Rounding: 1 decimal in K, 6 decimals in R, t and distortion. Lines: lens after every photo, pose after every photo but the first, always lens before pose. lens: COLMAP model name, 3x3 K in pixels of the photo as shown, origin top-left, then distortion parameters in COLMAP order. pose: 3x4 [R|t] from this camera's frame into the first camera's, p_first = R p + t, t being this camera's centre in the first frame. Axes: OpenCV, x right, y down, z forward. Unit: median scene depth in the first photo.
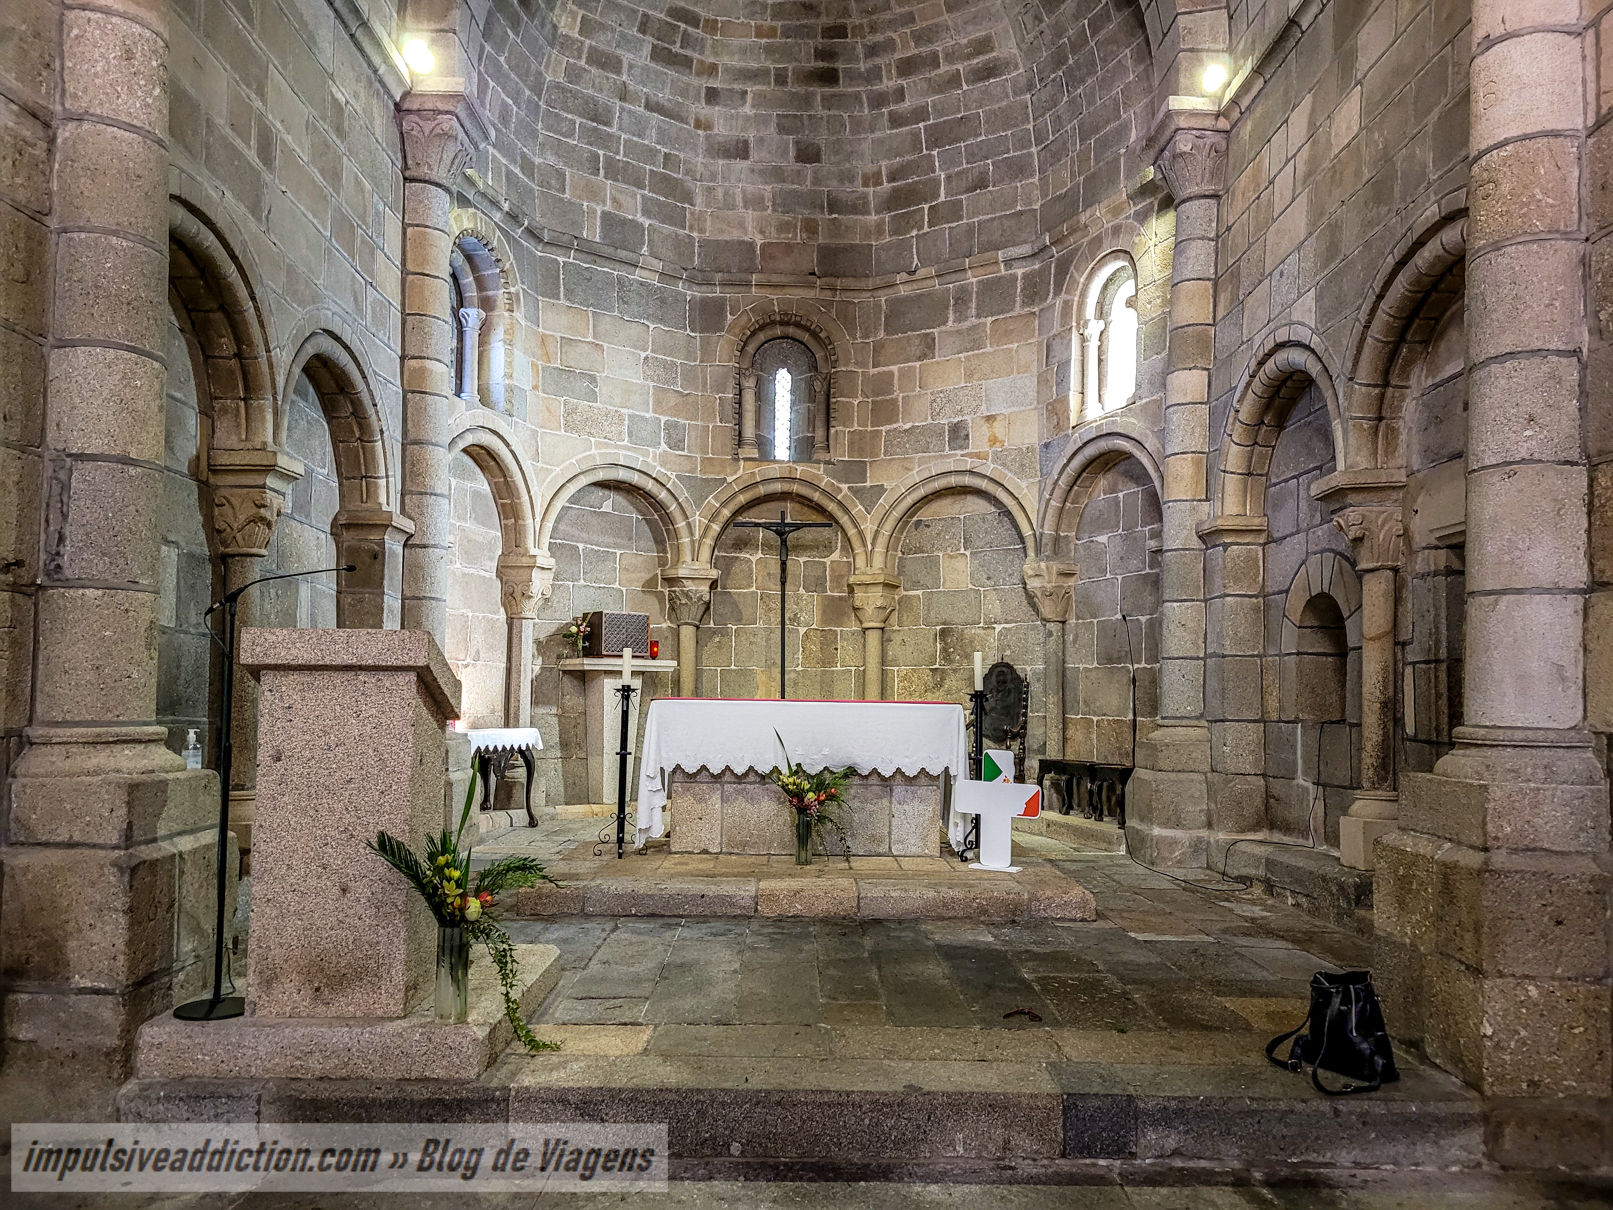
lens RADIAL K [[1231.5, 0, 806.5], [0, 1231.5, 605.0], [0, 0, 1]] dist [0.065388, 0.000171]
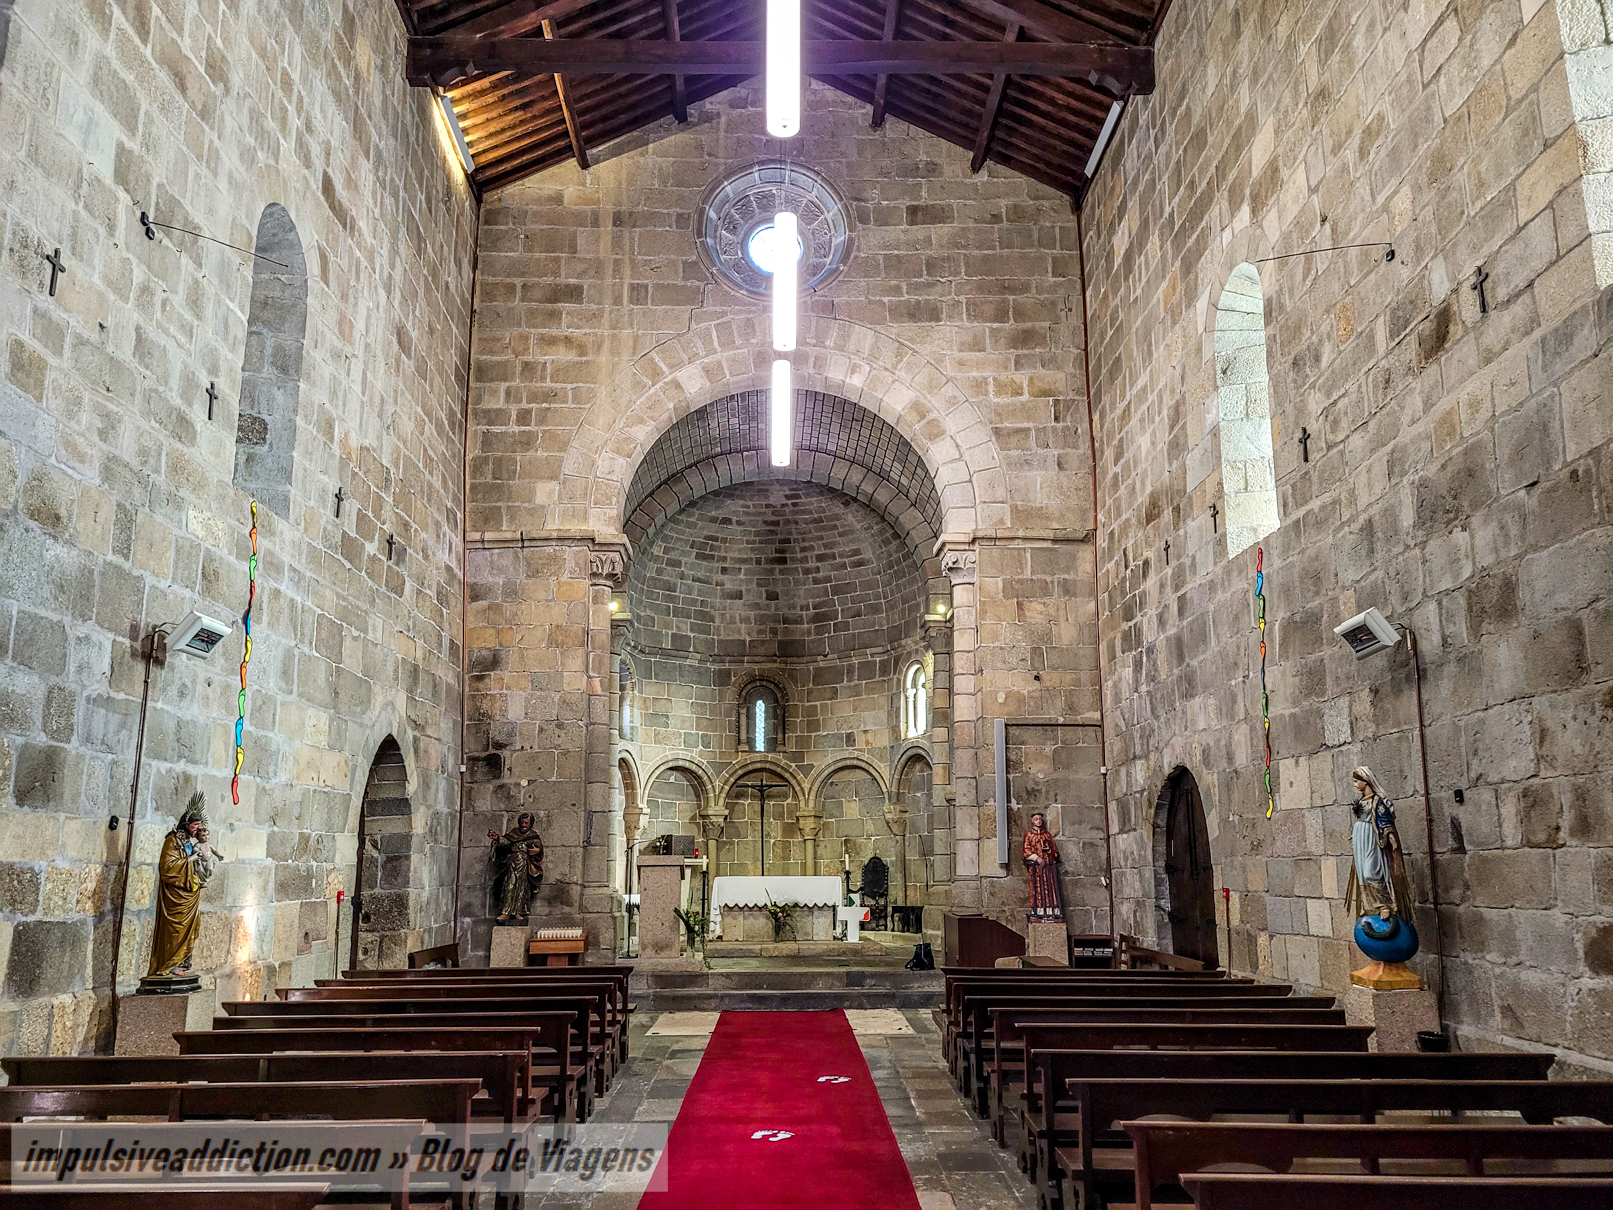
lens RADIAL K [[1231.5, 0, 806.5], [0, 1231.5, 605.0], [0, 0, 1]] dist [0.065388, 0.000171]
pose [[0.999237, -0.011290, 0.037387, -0.018469], [0.016770, 0.988593, -0.149677, -0.055896], [-0.035271, 0.150190, 0.988028, -0.978800]]
